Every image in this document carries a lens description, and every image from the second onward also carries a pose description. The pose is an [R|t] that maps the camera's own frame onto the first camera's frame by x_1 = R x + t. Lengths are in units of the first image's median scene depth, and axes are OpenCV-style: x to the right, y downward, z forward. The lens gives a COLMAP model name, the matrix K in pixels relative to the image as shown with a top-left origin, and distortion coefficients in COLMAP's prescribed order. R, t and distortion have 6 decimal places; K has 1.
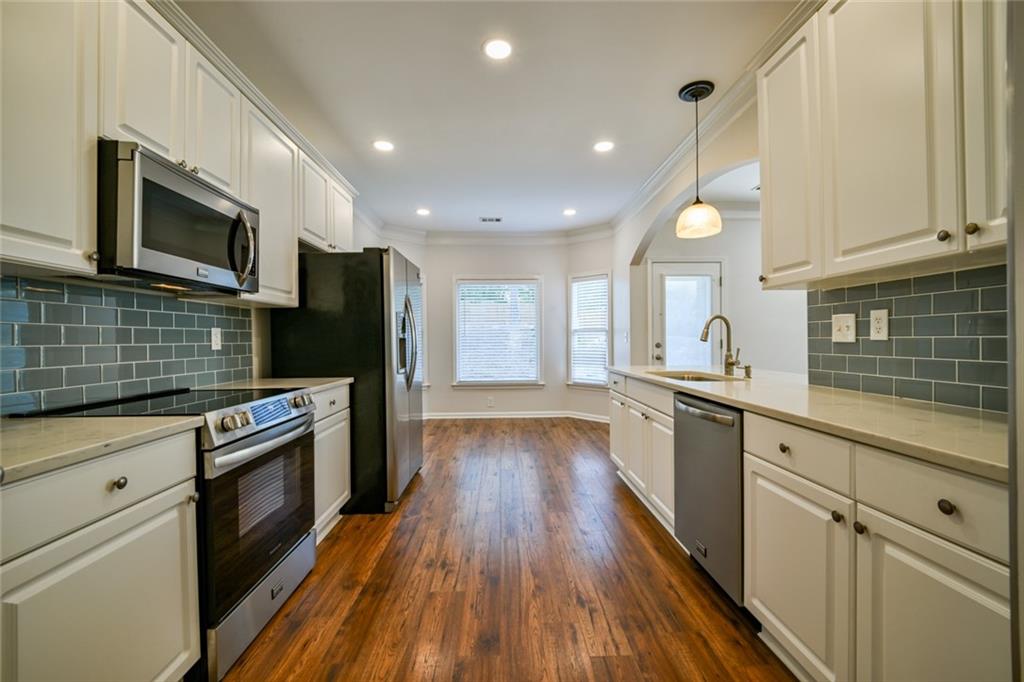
lens RADIAL K [[424.3, 0, 511.9], [0, 424.3, 337.4], [0, 0, 1]] dist [-0.003967, -0.002011]
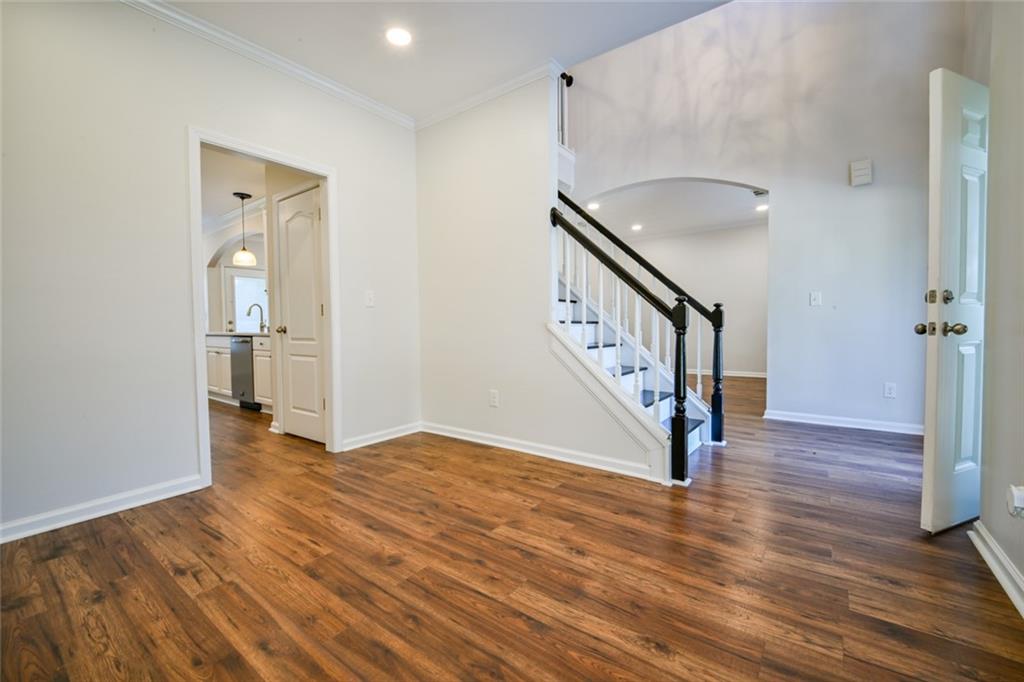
lens RADIAL K [[424.3, 0, 511.5], [0, 424.3, 340.3], [0, 0, 1]] dist [-0.003967, -0.002011]
pose [[0.630965, -0.026115, 0.775372, -0.366287], [0.001687, 0.999477, 0.032290, 0.066186], [-0.775810, -0.019066, 0.630679, -1.375245]]
